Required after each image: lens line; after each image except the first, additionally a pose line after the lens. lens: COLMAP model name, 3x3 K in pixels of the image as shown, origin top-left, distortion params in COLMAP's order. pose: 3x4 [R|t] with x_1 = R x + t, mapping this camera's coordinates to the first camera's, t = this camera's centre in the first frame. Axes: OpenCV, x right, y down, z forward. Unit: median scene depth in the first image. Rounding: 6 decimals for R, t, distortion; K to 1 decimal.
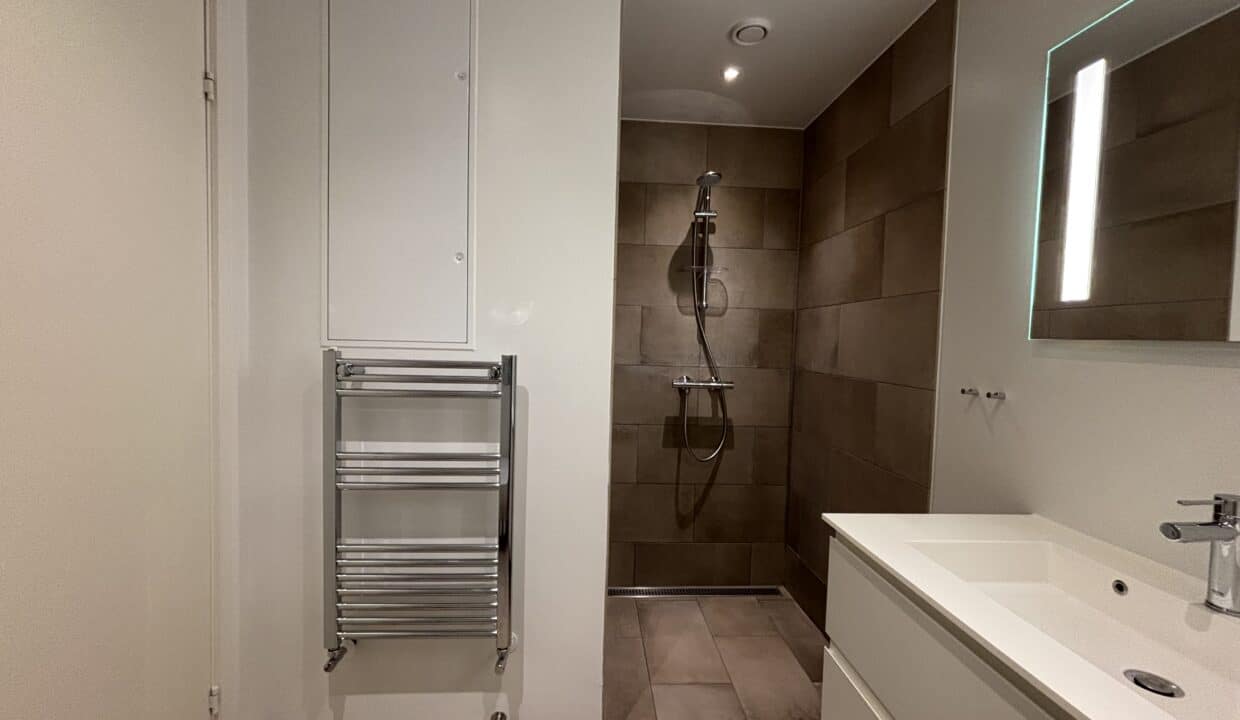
lens RADIAL K [[500.2, 0, 620.4], [0, 500.2, 362.6], [0, 0, 1]] dist [0.004218, -0.001520]
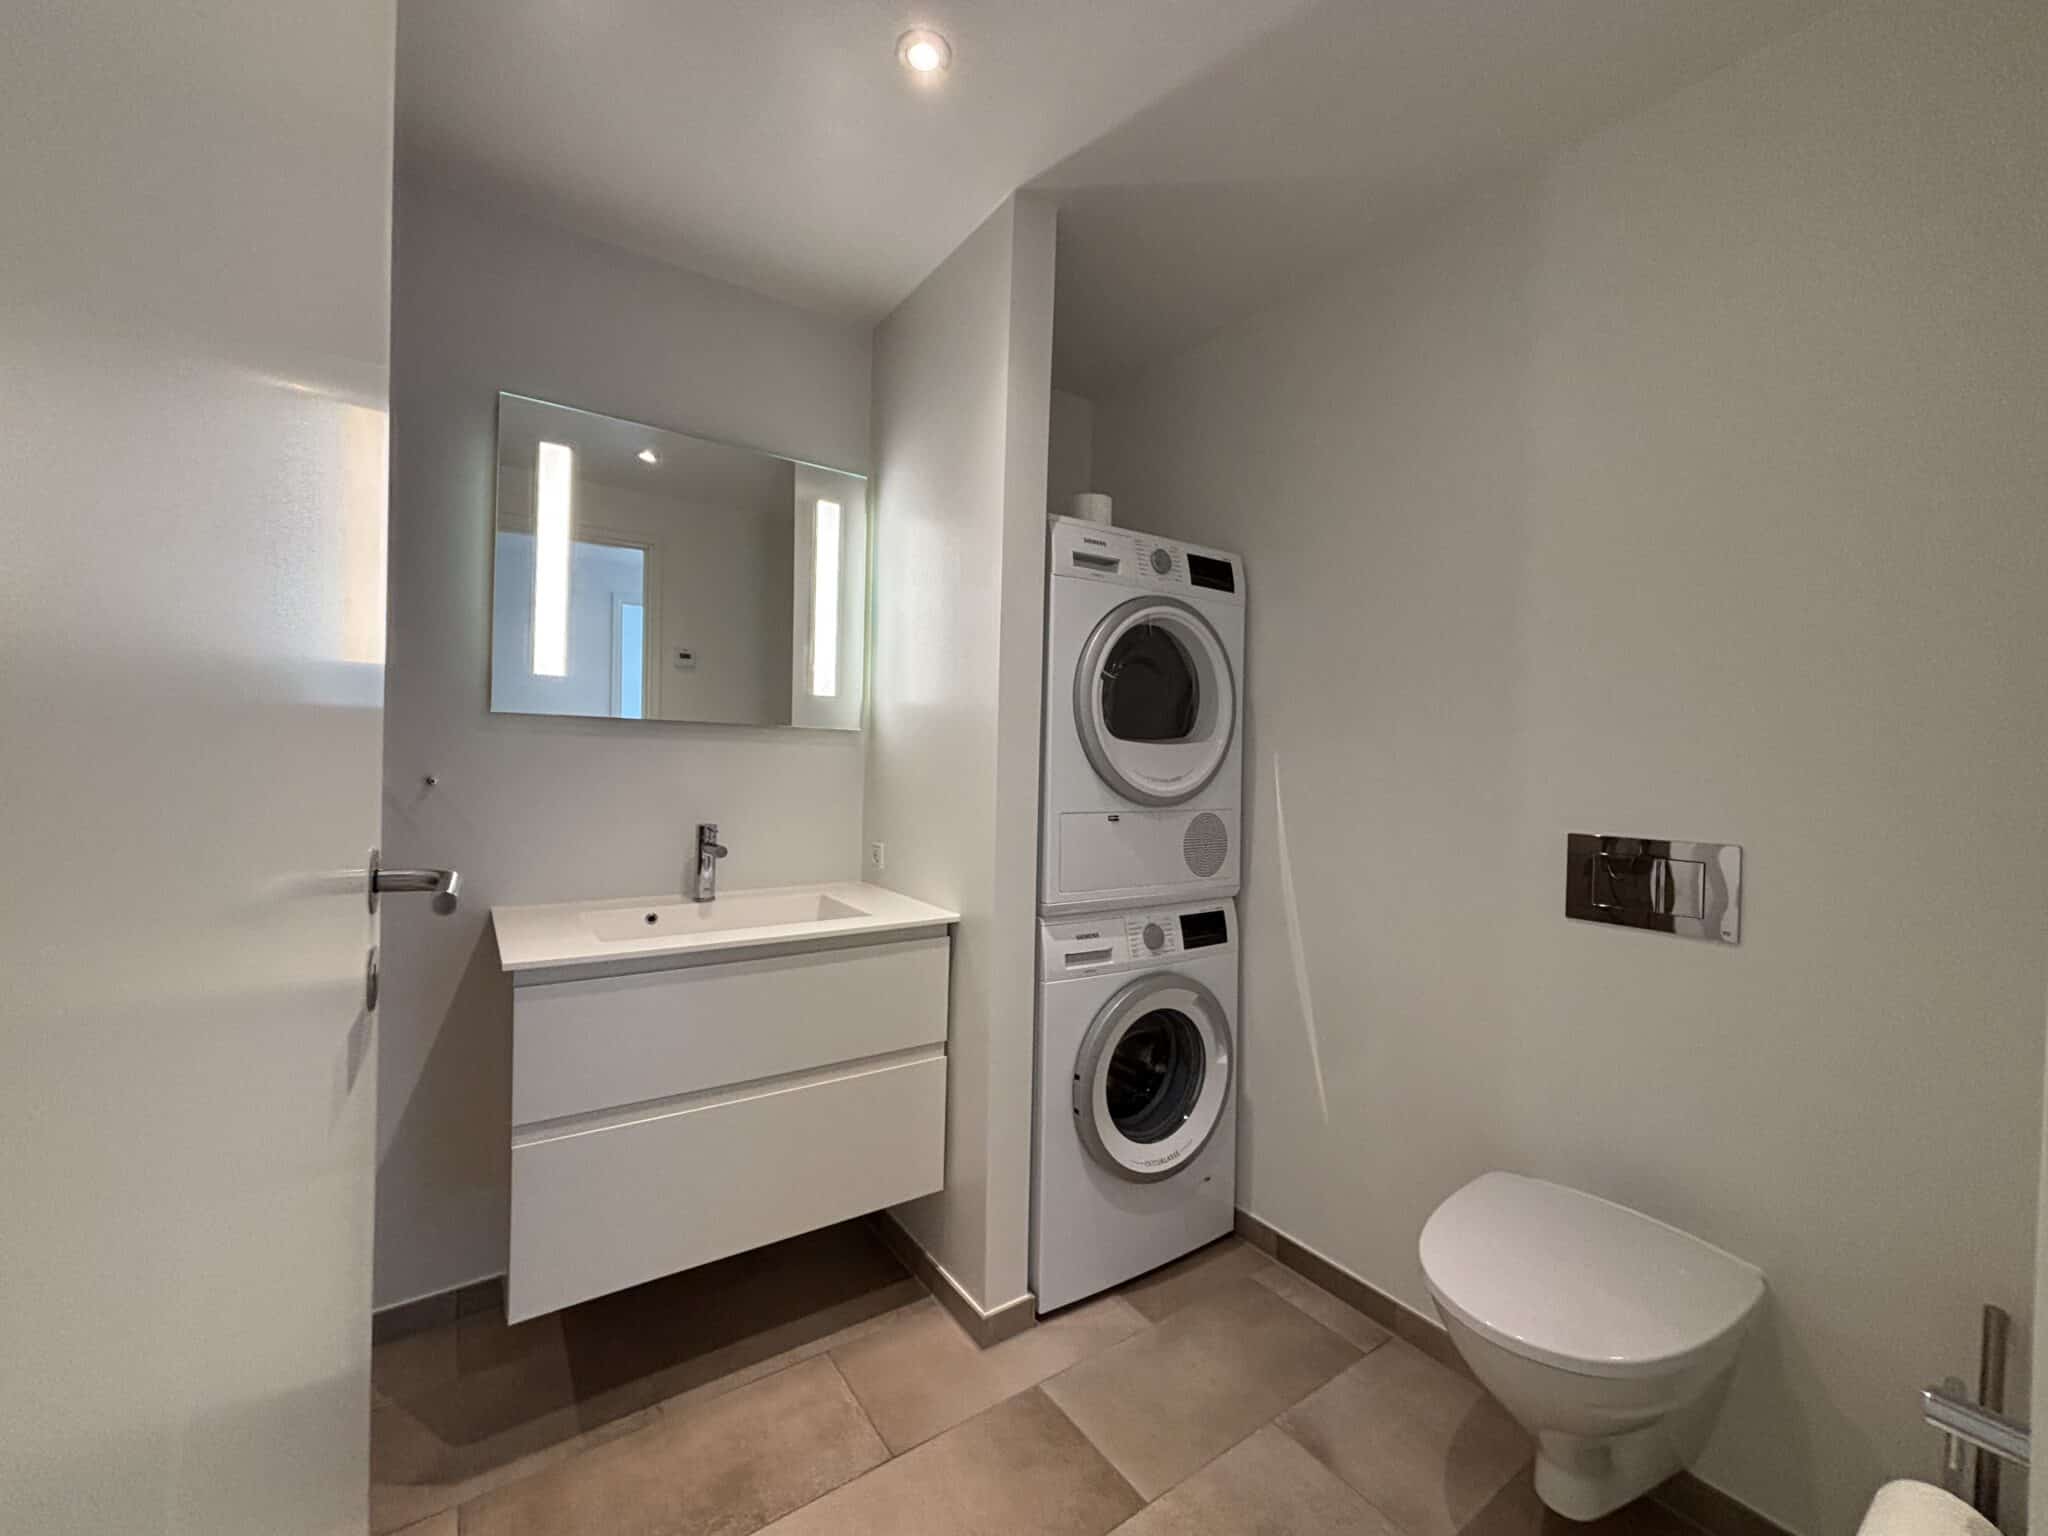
lens RADIAL K [[818.5, 0, 1023.6], [0, 818.5, 763.3], [0, 0, 1]] dist [0.008532, -0.001907]
pose [[-0.520285, -0.061688, 0.851762, -1.015388], [-0.009420, 0.997742, 0.066506, -0.067787], [-0.853941, 0.026579, -0.519691, 1.074611]]
